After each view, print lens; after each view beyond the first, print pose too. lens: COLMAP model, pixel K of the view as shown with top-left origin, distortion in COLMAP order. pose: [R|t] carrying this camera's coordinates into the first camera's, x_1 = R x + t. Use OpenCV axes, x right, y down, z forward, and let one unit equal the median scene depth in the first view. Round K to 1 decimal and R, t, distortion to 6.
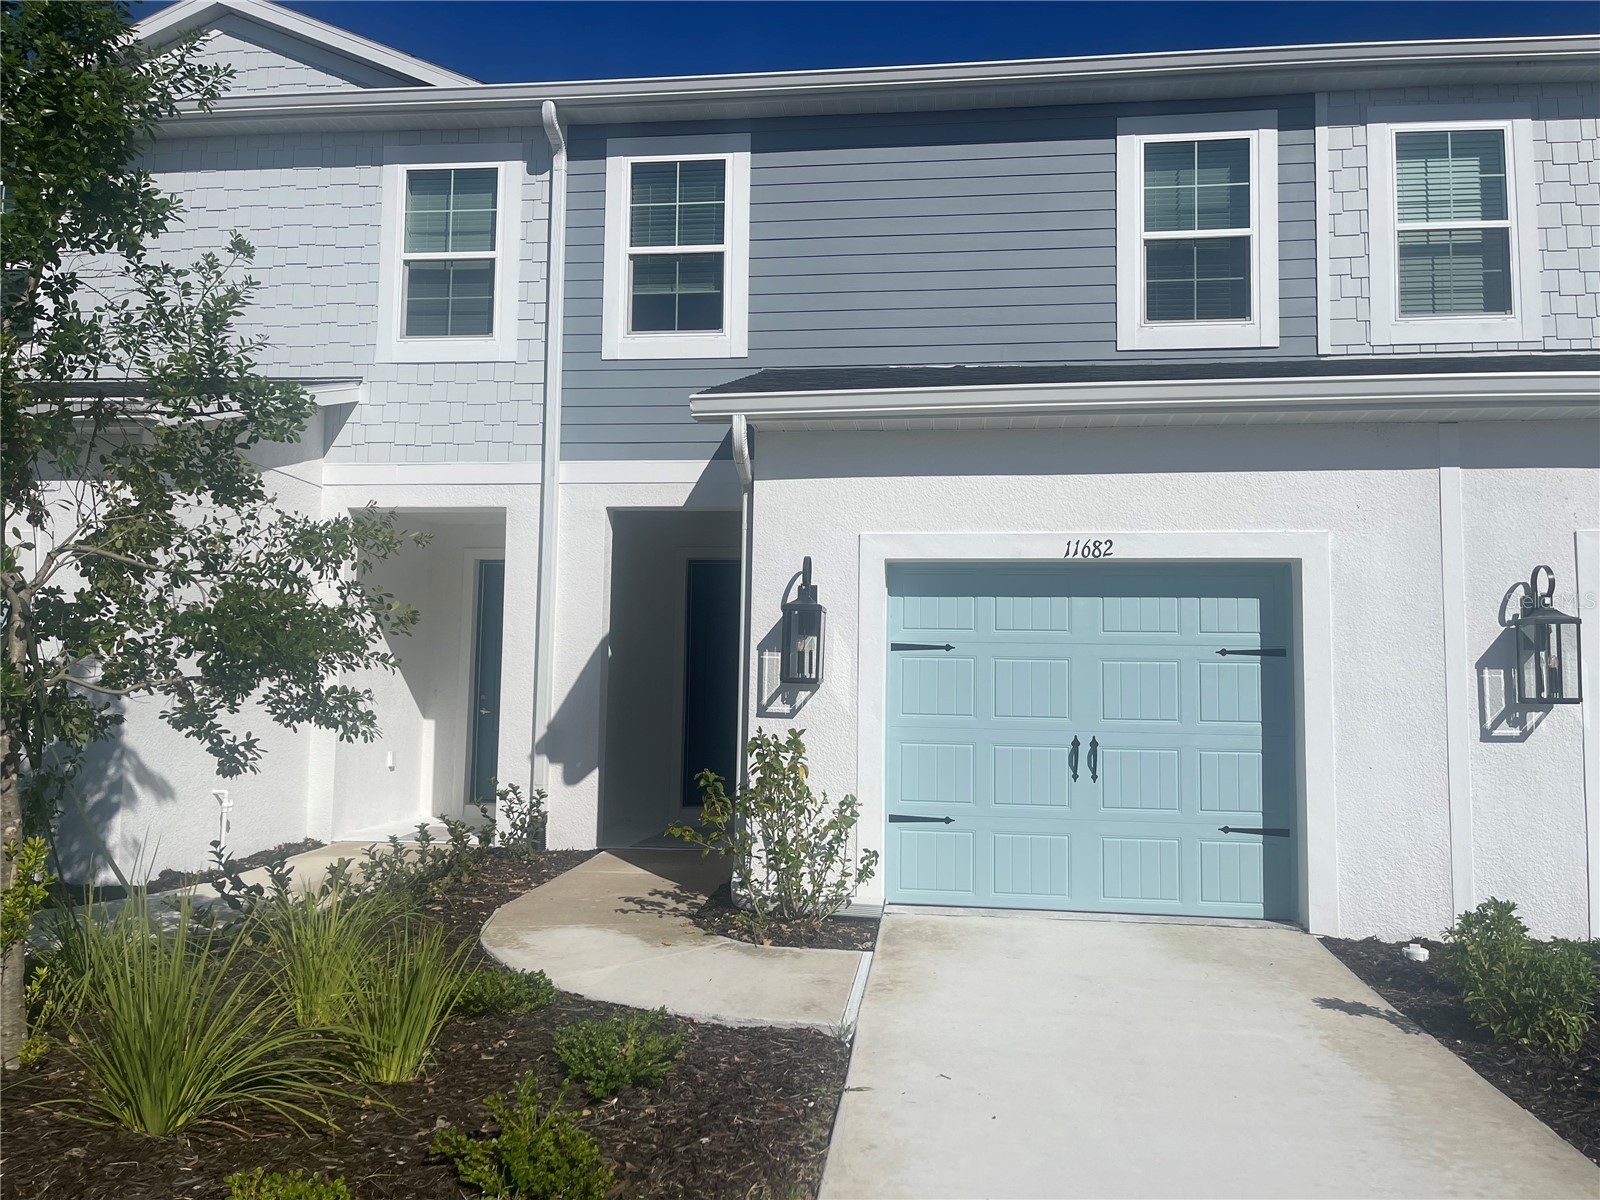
lens RADIAL K [[1205.3, 0, 795.4], [0, 1205.3, 612.9], [0, 0, 1]] dist [0.038190, -0.010747]
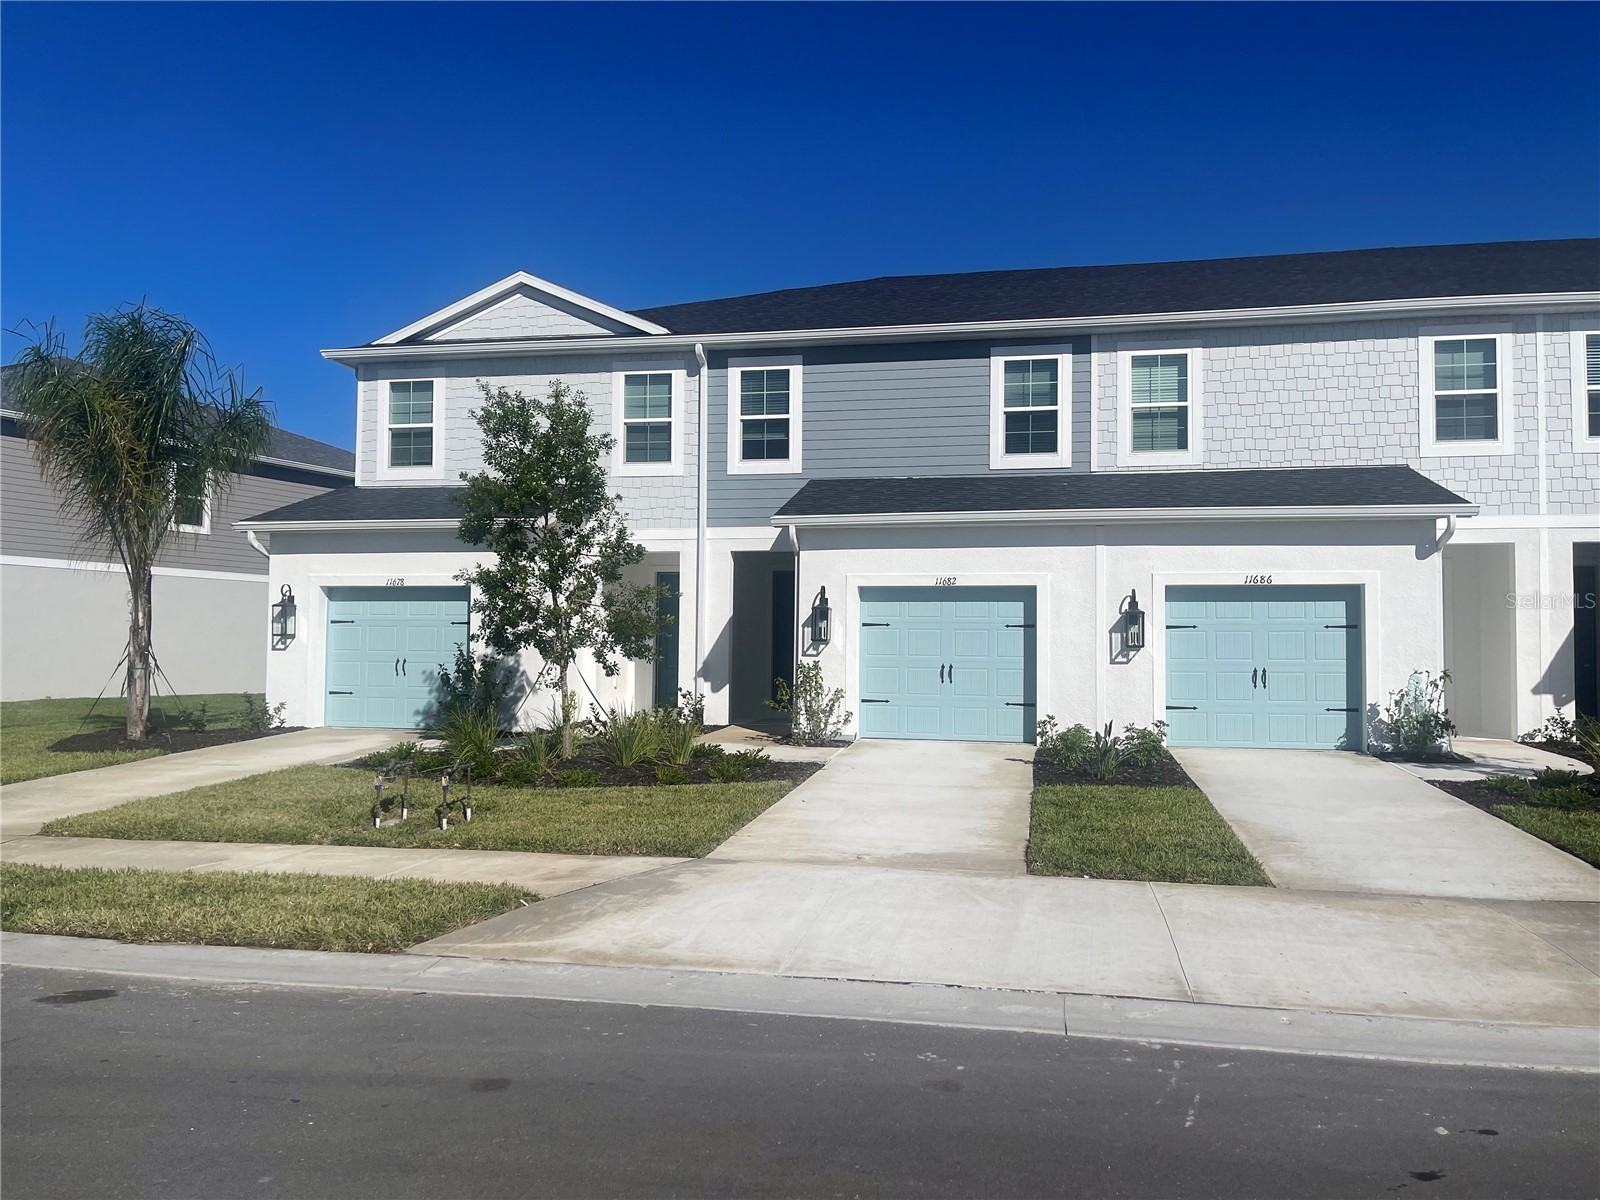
lens RADIAL K [[1205.3, 0, 801.9], [0, 1205.3, 595.7], [0, 0, 1]] dist [0.038190, -0.010747]
pose [[0.997344, -0.009778, -0.072175, 0.102081], [0.011559, 0.999638, 0.024303, -0.063705], [0.071911, -0.025073, 0.997096, -0.971502]]
